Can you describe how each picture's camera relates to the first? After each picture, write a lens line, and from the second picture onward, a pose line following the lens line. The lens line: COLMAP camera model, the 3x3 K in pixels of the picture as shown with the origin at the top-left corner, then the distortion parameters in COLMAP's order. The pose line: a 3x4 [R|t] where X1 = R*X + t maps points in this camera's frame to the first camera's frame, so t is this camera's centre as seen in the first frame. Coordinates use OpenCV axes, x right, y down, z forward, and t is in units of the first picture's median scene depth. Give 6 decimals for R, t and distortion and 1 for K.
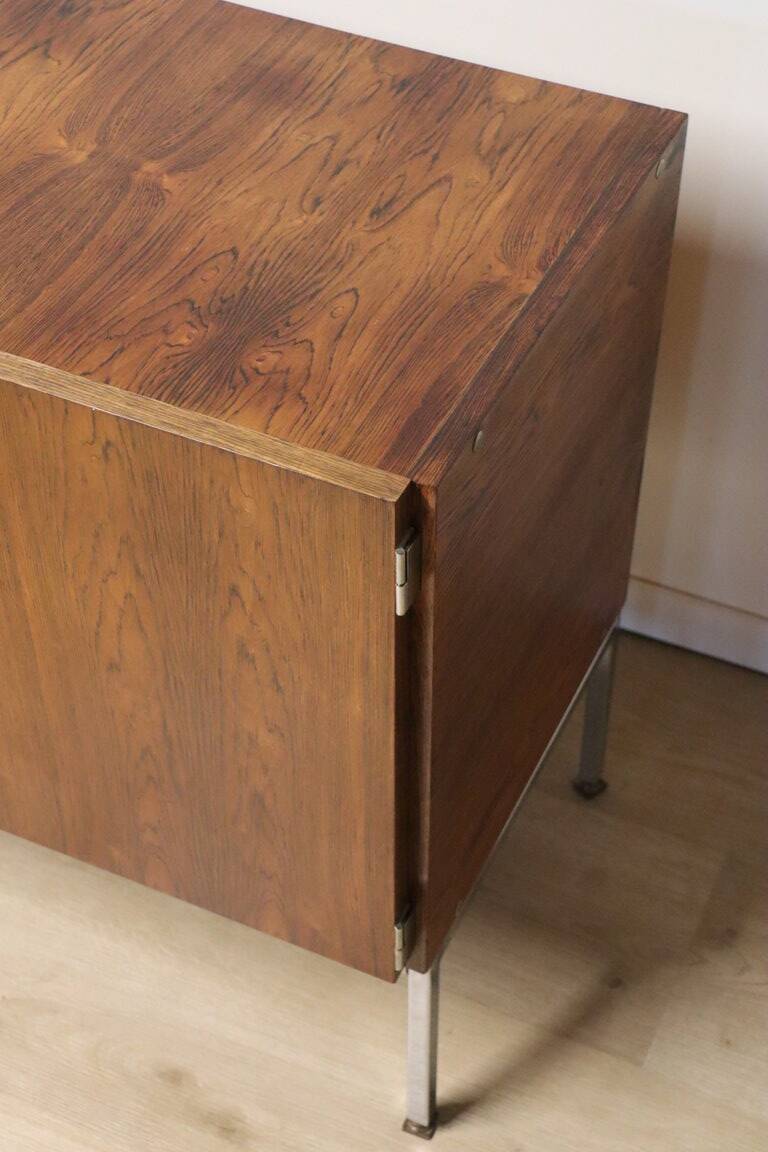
lens RADIAL K [[1895.1, 0, 384.2], [0, 1895.1, 574.9], [0, 0, 1]] dist [0.203717, 0.000000]
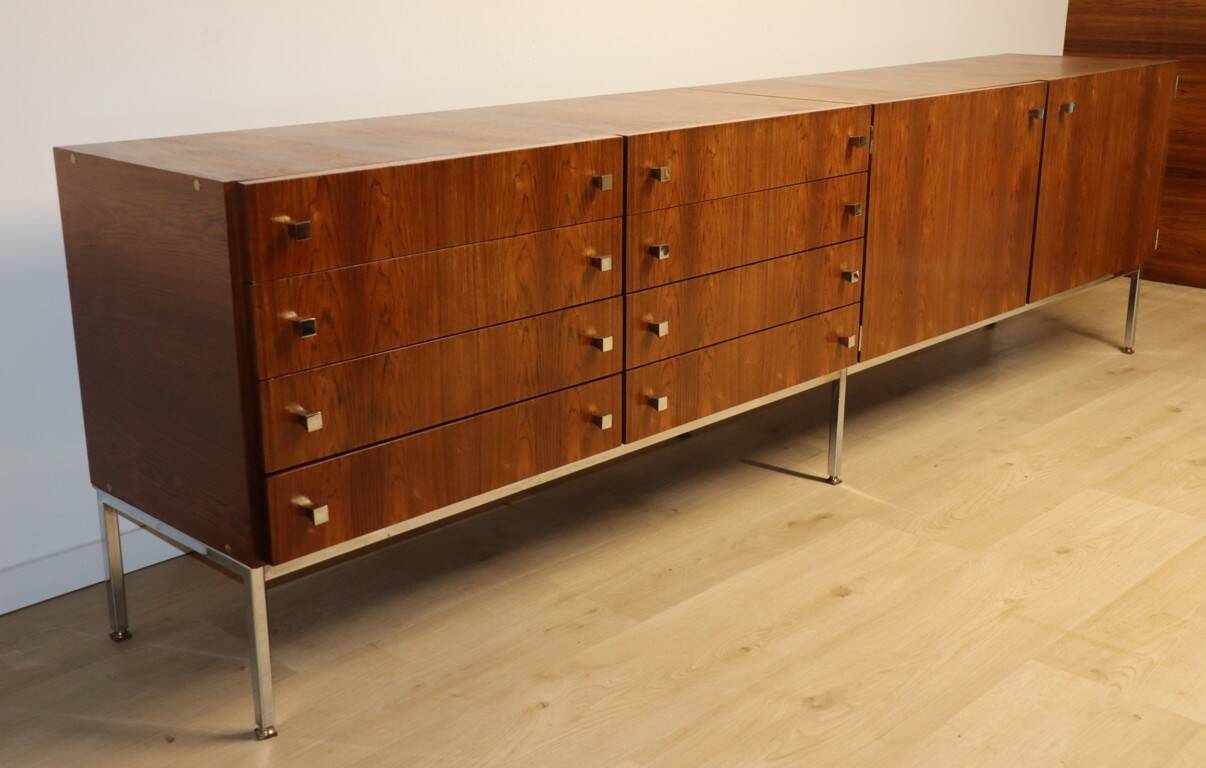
lens RADIAL K [[1406.1, 0, 601.2], [0, 1406.1, 377.8], [0, 0, 1]] dist [0.035089, 0.000000]
pose [[0.330308, -0.278587, 0.901823, -2.912186], [0.665018, 0.746716, -0.012902, -0.273940], [-0.669812, 0.603990, 0.431912, 0.772897]]
